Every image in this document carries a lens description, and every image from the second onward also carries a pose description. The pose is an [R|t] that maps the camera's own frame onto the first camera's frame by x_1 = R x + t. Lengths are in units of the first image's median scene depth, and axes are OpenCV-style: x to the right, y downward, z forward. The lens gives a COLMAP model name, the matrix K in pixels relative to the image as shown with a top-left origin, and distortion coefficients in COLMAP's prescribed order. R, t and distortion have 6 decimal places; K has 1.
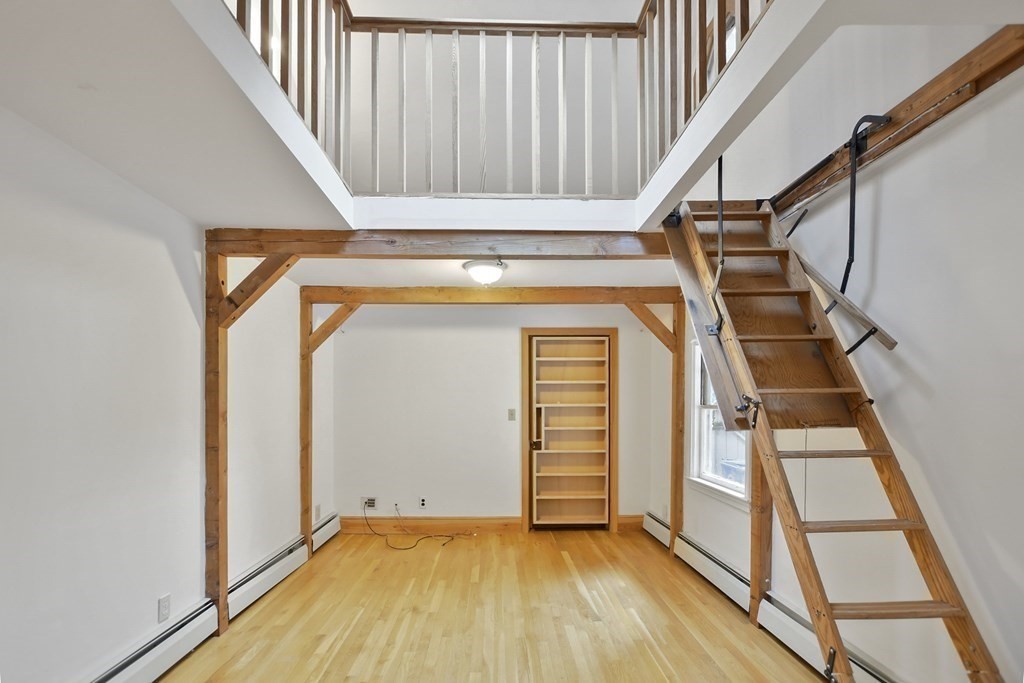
lens RADIAL K [[450.0, 0, 499.3], [0, 450.0, 411.4], [0, 0, 1]] dist [-0.013345, 0.002657]
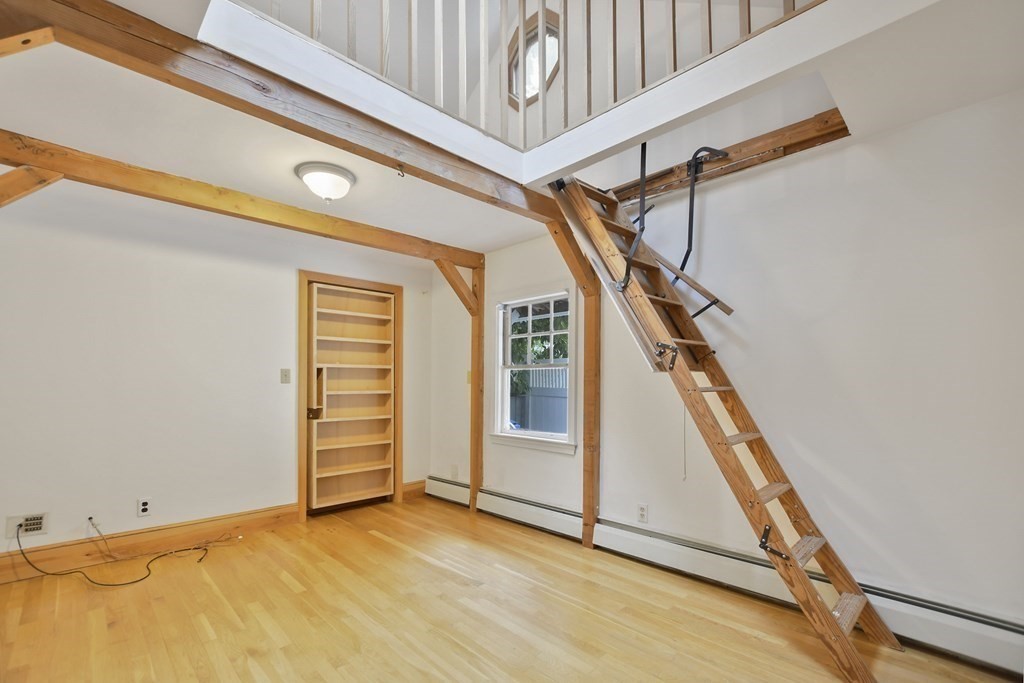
lens RADIAL K [[450.0, 0, 500.2], [0, 450.0, 383.9], [0, 0, 1]] dist [-0.013345, 0.002657]
pose [[0.737313, 0.000374, 0.675551, -0.319783], [0.008553, 0.999915, -0.009889, 0.045040], [-0.675497, 0.013069, 0.737247, 0.224267]]
